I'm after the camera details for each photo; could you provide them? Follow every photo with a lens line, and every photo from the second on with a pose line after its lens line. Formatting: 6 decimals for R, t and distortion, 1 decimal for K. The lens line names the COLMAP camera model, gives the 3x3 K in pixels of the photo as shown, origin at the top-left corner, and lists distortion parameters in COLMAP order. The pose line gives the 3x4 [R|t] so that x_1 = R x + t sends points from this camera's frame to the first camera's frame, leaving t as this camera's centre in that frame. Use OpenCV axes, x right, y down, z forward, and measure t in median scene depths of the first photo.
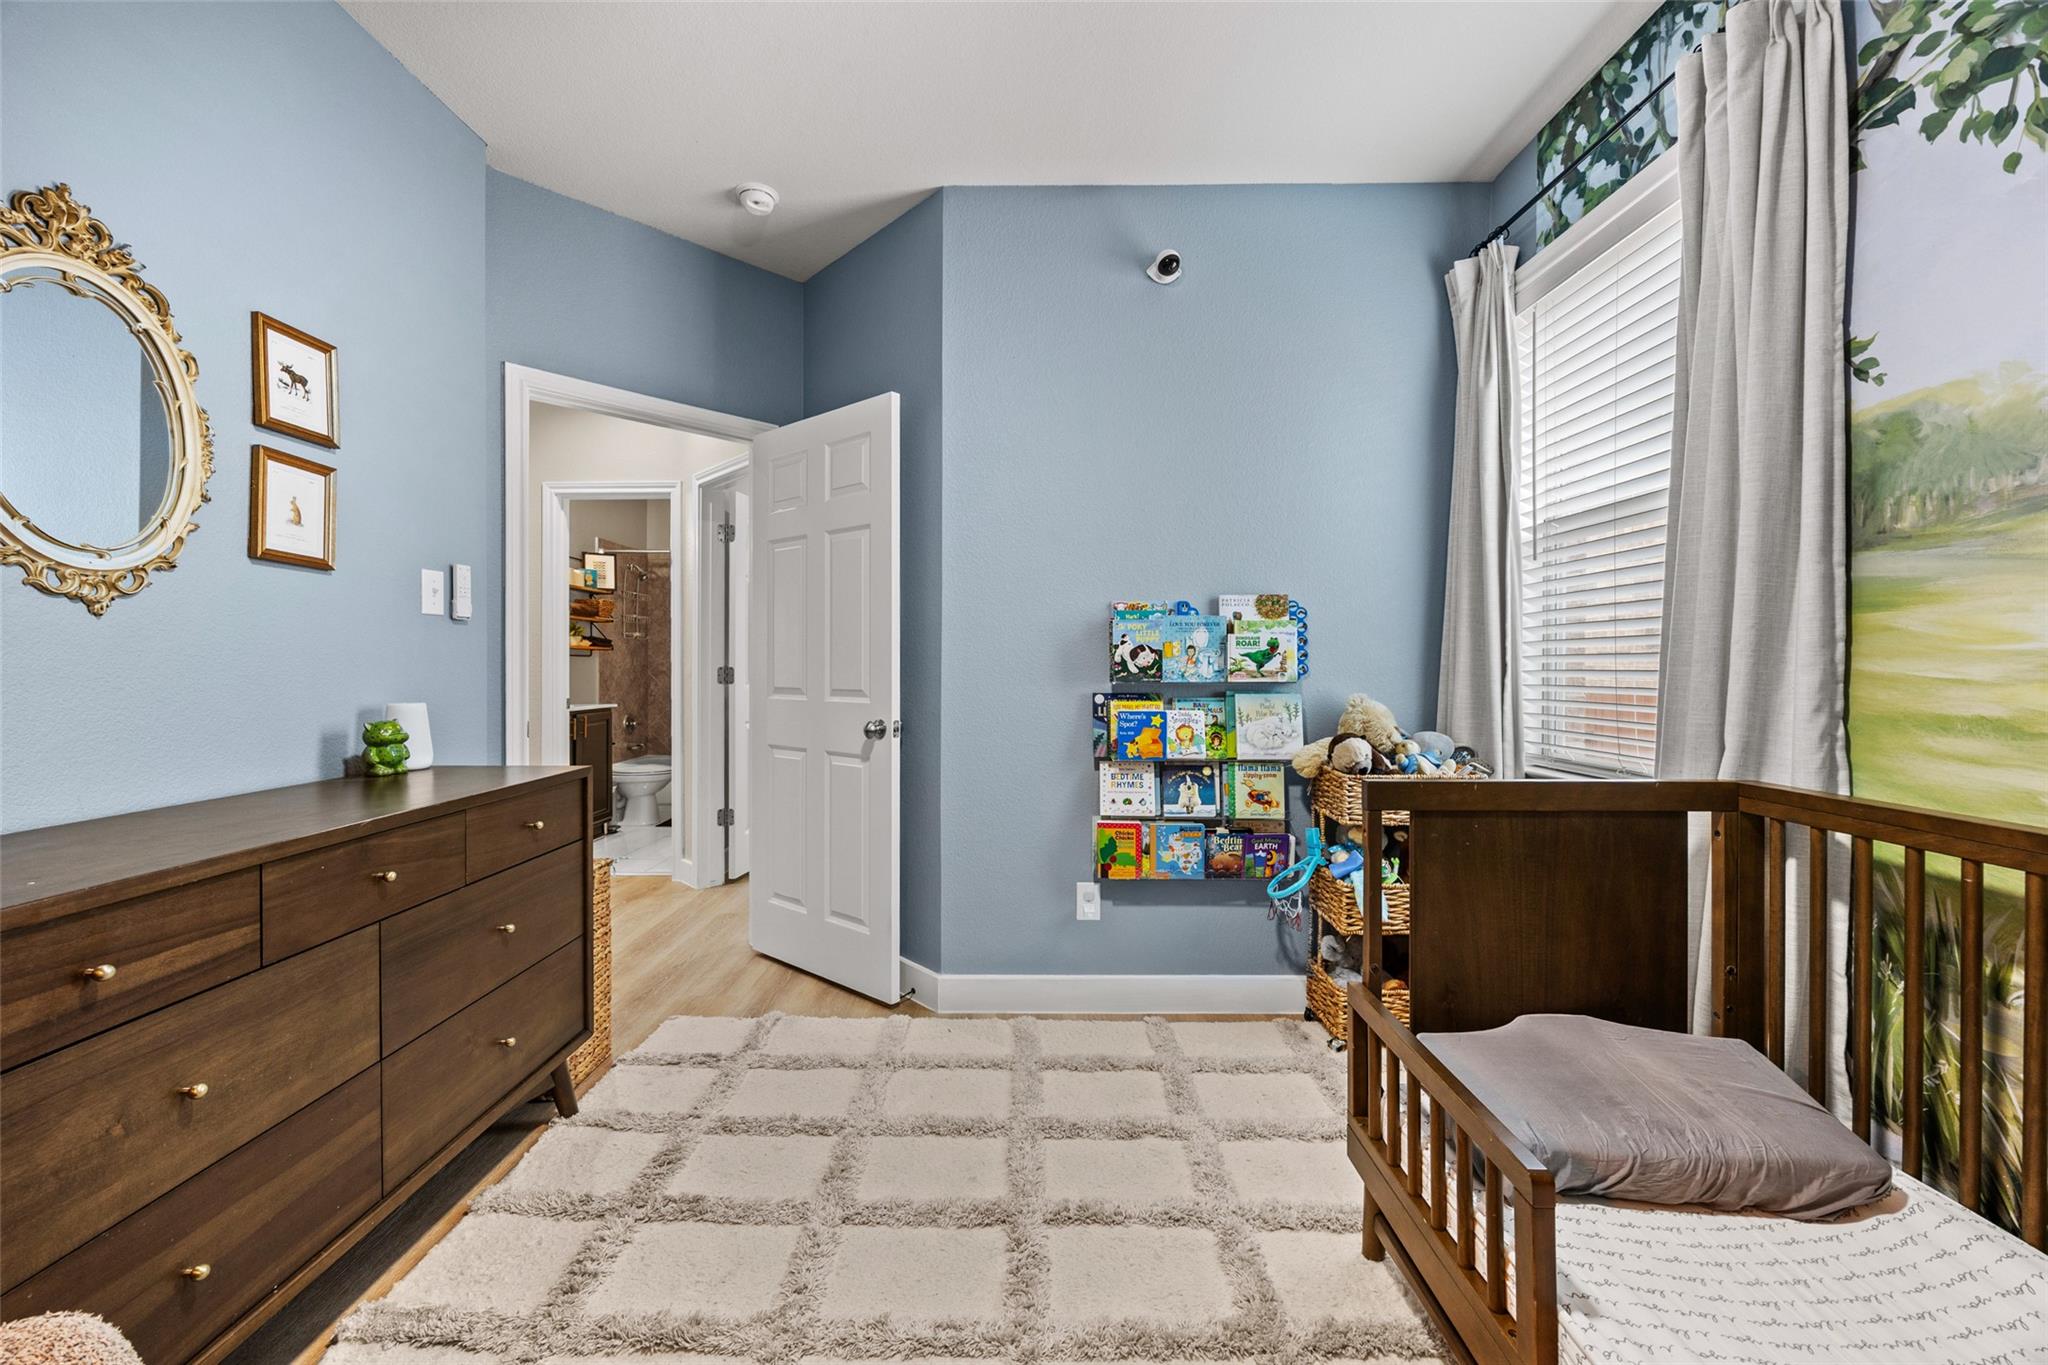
lens RADIAL K [[785.1, 0, 1022.6], [0, 785.1, 668.3], [0, 0, 1]] dist [-0.000352, 0.000191]
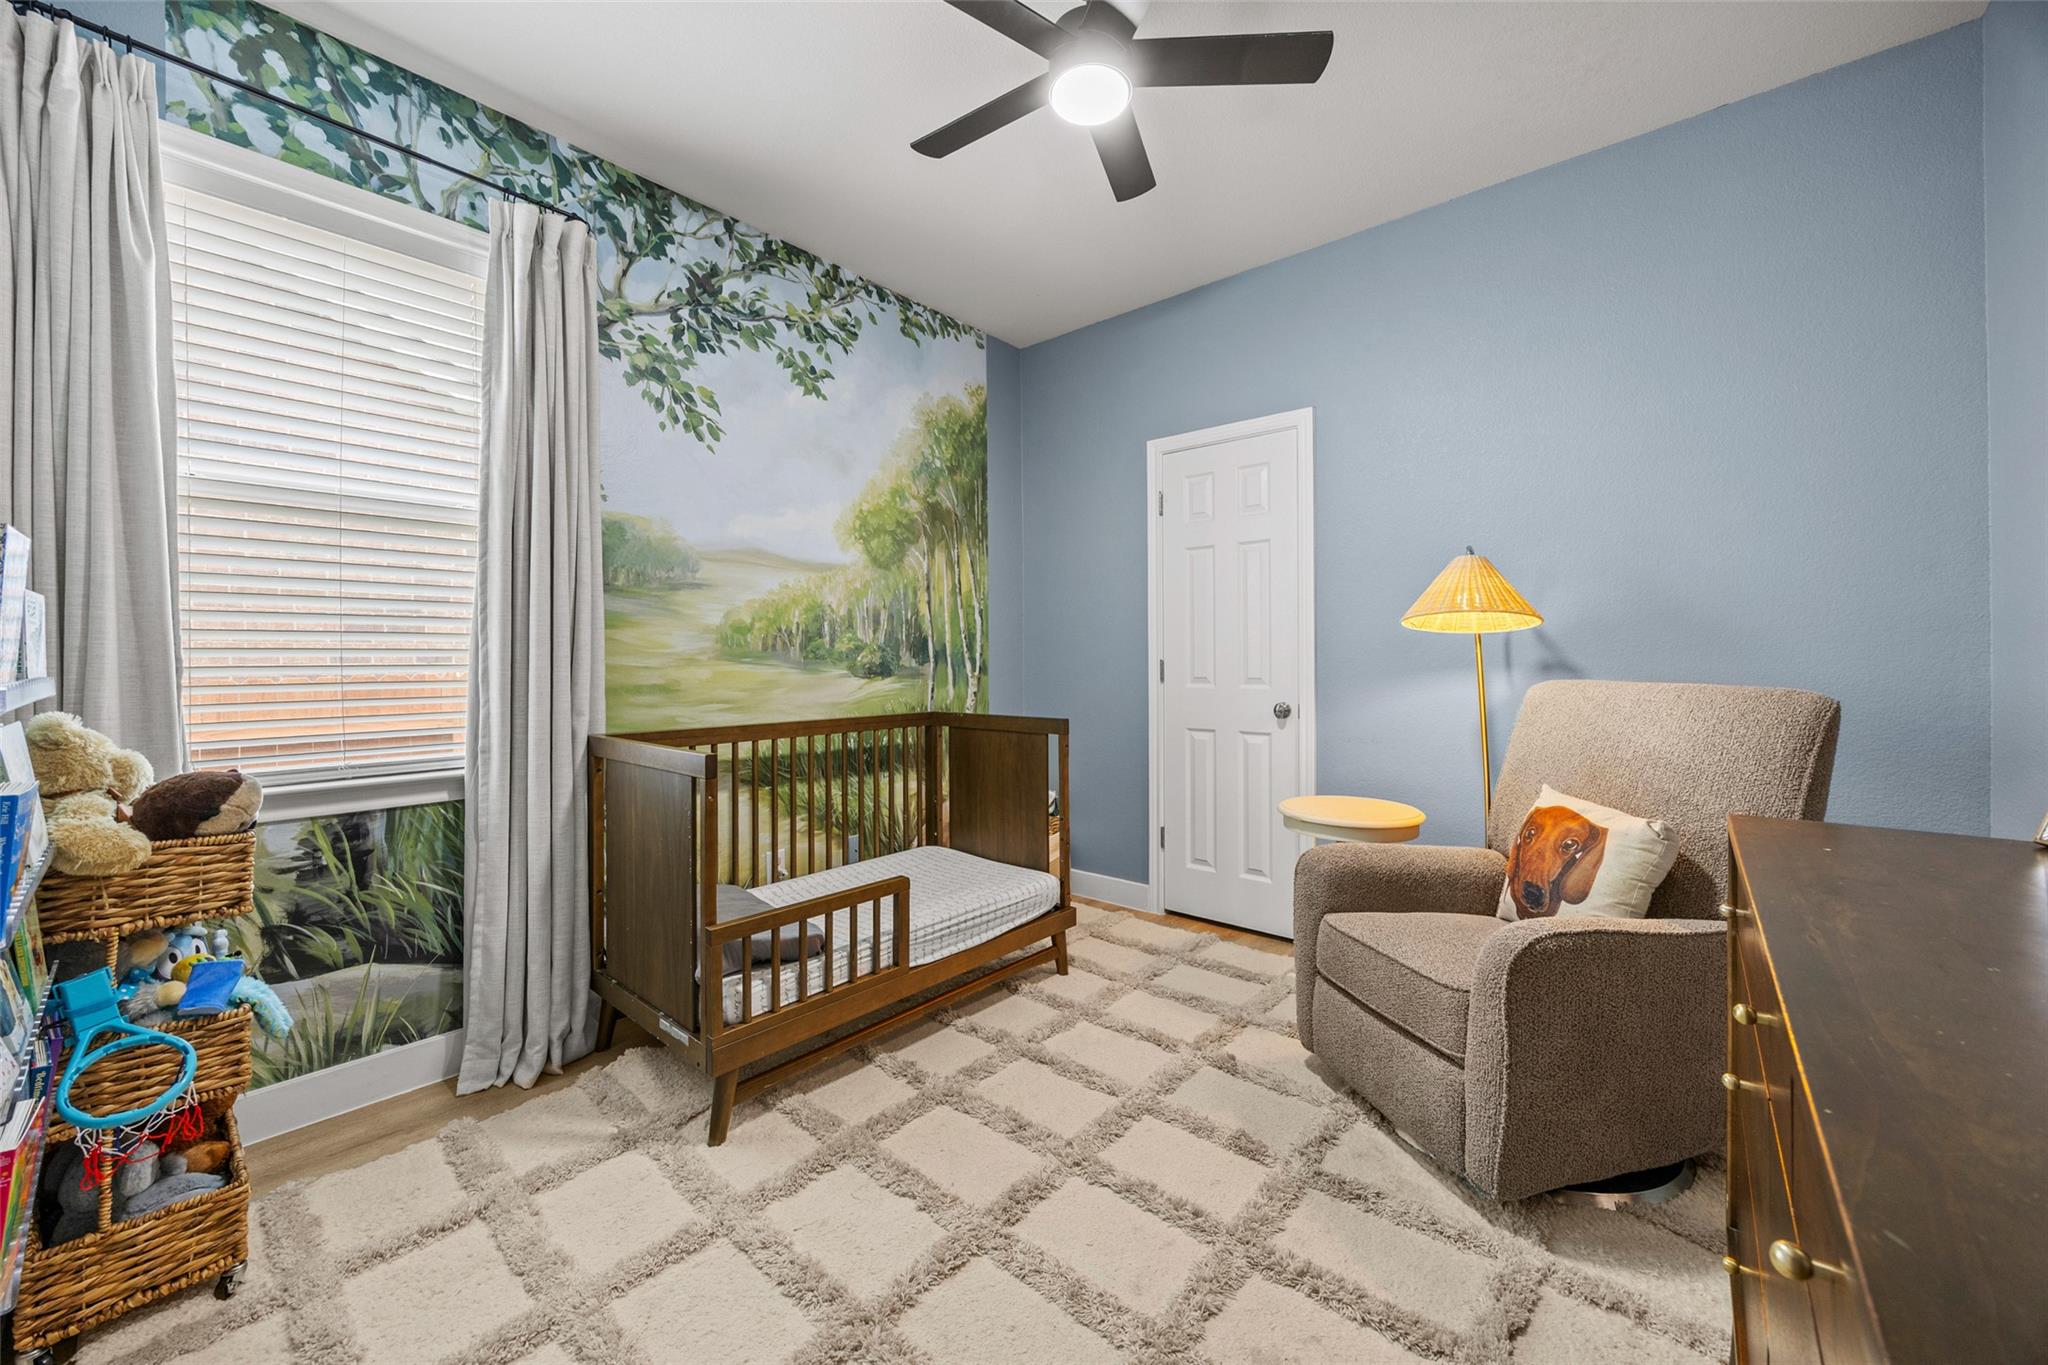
lens RADIAL K [[785.1, 0, 1026.2], [0, 785.1, 662.4], [0, 0, 1]] dist [-0.000352, 0.000191]
pose [[-0.759845, -0.002350, 0.650099, -0.806710], [0.006647, 0.999913, 0.011384, -0.011946], [-0.650070, 0.012971, -0.759764, 1.789397]]
